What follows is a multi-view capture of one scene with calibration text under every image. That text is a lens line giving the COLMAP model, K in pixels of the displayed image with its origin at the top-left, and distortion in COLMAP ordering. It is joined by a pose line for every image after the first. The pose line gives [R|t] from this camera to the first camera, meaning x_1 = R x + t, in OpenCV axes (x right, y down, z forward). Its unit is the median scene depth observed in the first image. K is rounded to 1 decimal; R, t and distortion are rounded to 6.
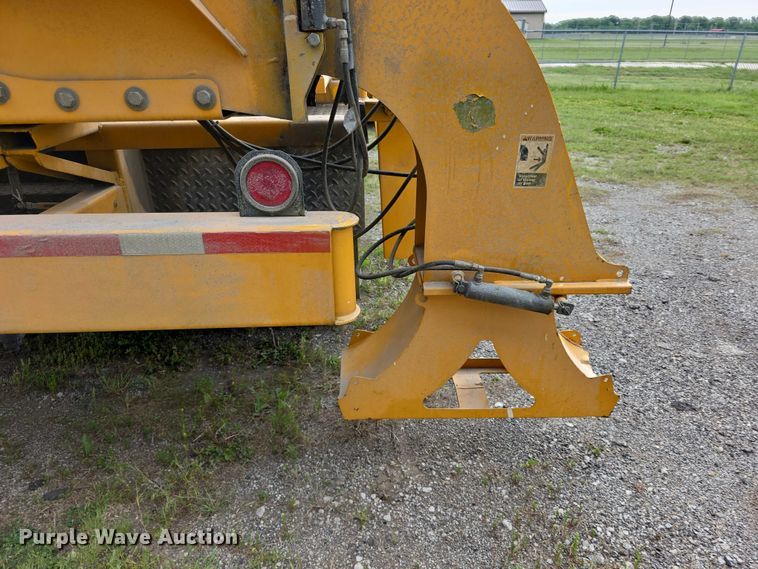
lens RADIAL K [[517.2, 0, 378.9], [0, 517.2, 290.0], [0, 0, 1]] dist [0.063257, -0.059225]
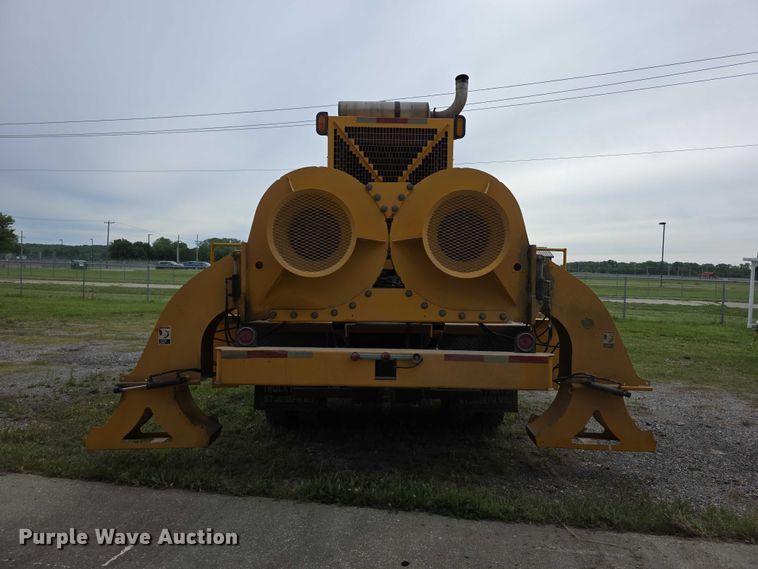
lens RADIAL K [[523.8, 0, 379.0], [0, 523.8, 284.5], [0, 0, 1]] dist [0.097927, -0.061509]
pose [[0.999188, 0.026288, -0.030535, -0.149717], [-0.036445, 0.912839, -0.406689, 0.120473], [0.017183, 0.407472, 0.913056, -0.309418]]
